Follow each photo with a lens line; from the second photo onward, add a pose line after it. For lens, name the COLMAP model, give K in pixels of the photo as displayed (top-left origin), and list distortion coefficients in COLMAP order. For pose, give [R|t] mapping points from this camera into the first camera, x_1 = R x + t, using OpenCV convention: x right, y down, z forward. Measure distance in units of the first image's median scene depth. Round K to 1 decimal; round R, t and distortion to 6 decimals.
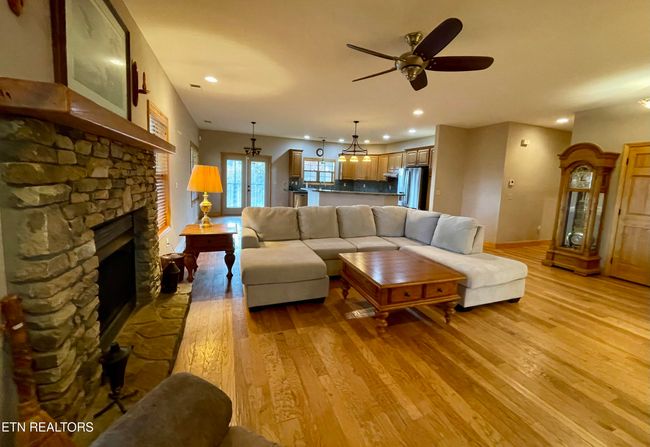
lens RADIAL K [[261.7, 0, 325.3], [0, 261.7, 207.7], [0, 0, 1]] dist [0.000966, -0.000879]
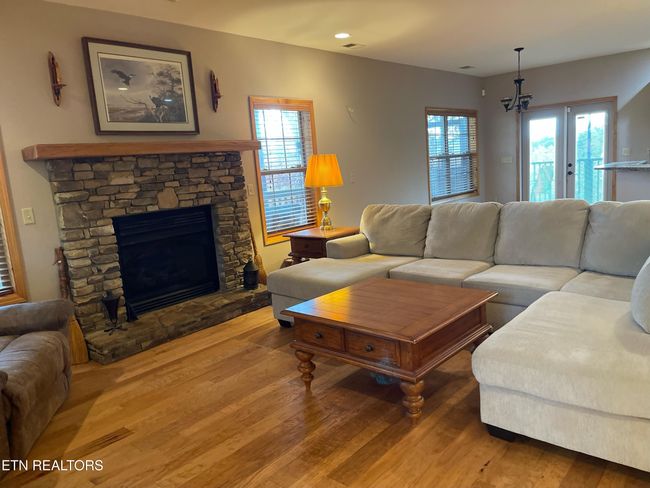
lens RADIAL K [[488.7, 0, 328.8], [0, 488.7, 246.4], [0, 0, 1]] dist [0.073623, -0.088607]
pose [[0.467561, 0.068977, -0.881266, 0.911213], [-0.000273, 0.996962, 0.077888, 0.007223], [0.883961, -0.036177, 0.466159, 0.296459]]
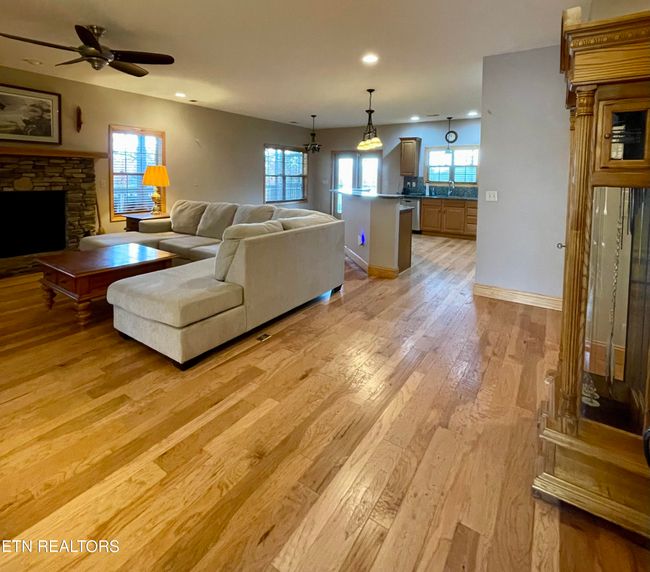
lens RADIAL K [[349.4, 0, 321.7], [0, 349.4, 191.7], [0, 0, 1]] dist [-0.005327, 0.003180]
pose [[0.576036, 0.005098, -0.817408, 1.373507], [-0.082699, 0.995213, -0.052073, -0.012424], [0.813230, 0.097595, 0.573700, 0.691384]]
